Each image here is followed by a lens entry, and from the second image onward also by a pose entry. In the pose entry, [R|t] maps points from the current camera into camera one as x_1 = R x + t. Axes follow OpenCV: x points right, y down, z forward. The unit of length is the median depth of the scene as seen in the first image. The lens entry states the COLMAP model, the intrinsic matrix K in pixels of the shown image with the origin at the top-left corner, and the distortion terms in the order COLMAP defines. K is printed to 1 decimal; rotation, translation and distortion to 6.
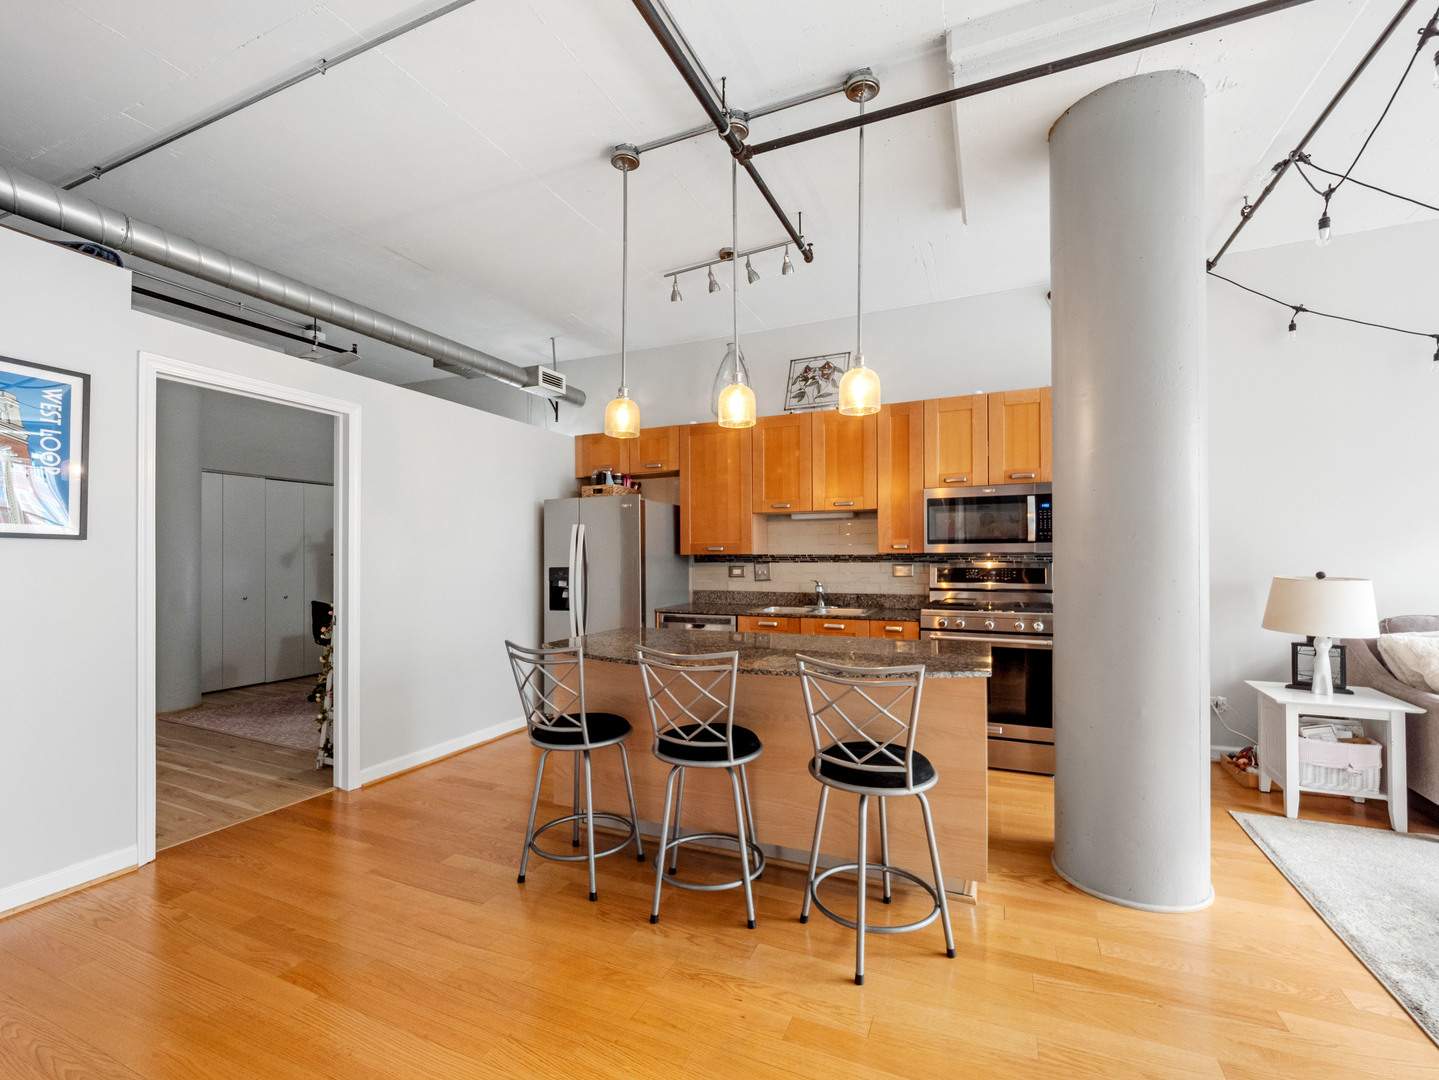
lens RADIAL K [[627.3, 0, 718.8], [0, 627.3, 549.4], [0, 0, 1]] dist [0.014210, 0.000023]
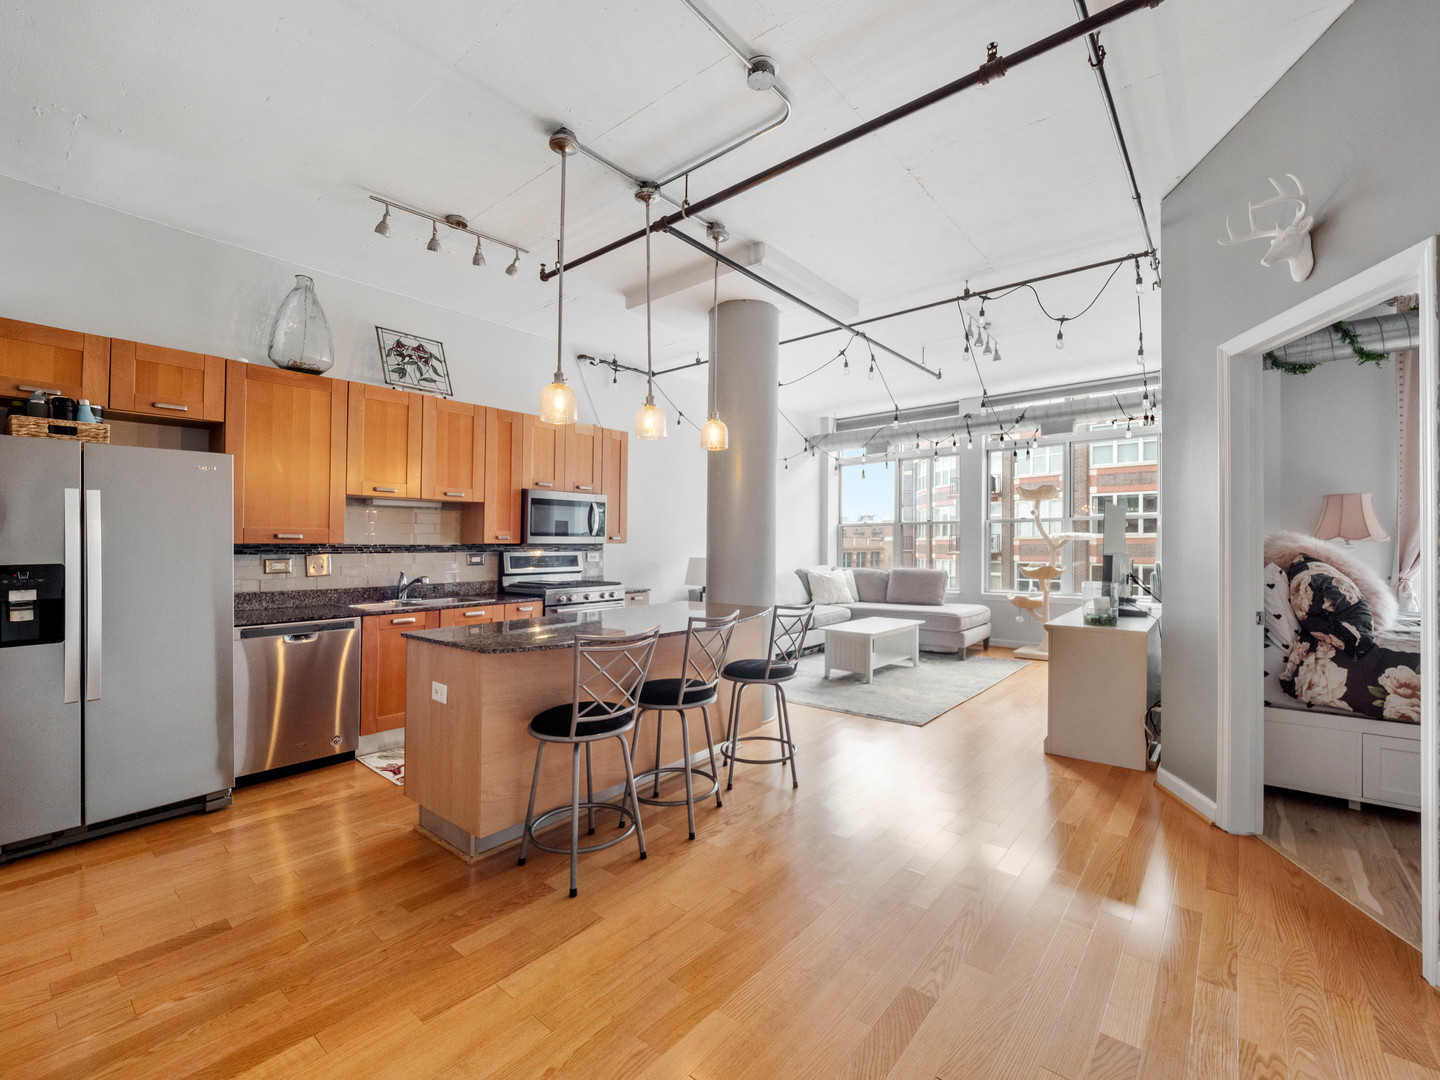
lens RADIAL K [[625.8, 0, 711.4], [0, 625.8, 545.2], [0, 0, 1]] dist [-0.004163, 0.000155]
pose [[0.276126, 0.003336, 0.961116, -0.633893], [-0.008349, 0.999965, -0.001072, 0.006632], [-0.961085, -0.007729, 0.276144, 0.310680]]
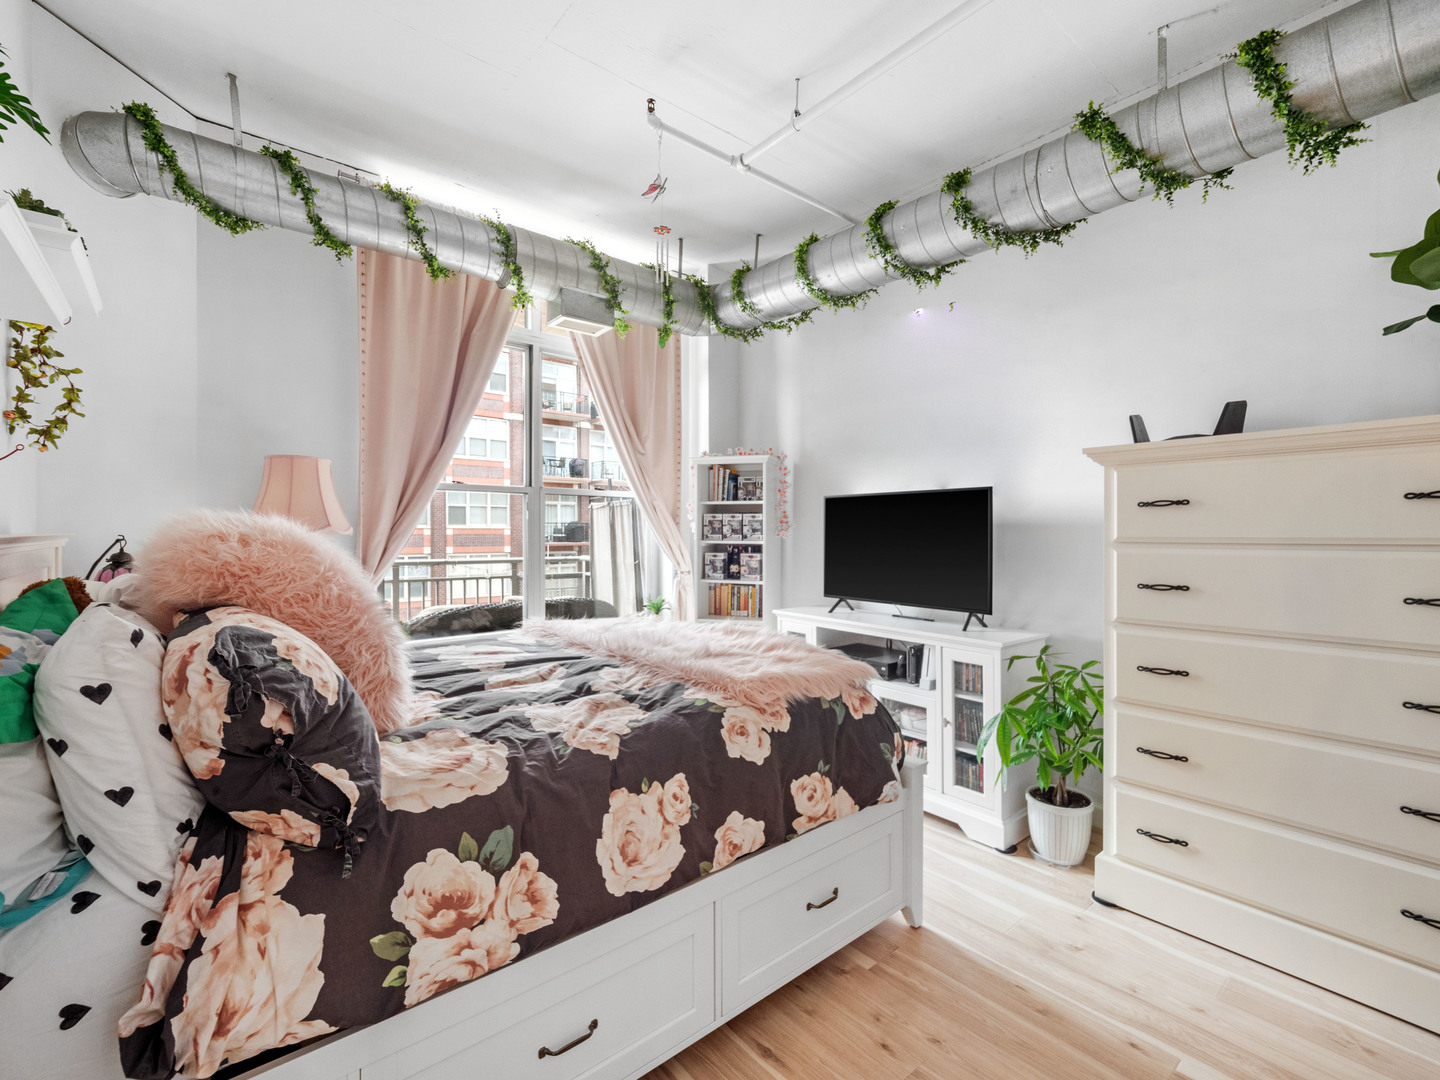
lens RADIAL K [[625.8, 0, 711.4], [0, 625.8, 545.2], [0, 0, 1]] dist [-0.004163, 0.000155]
pose [[-0.897791, -0.005709, 0.440385, -0.416568], [-0.004647, 0.999983, 0.003491, 0.003343], [-0.440398, 0.001088, -0.897802, 0.192059]]
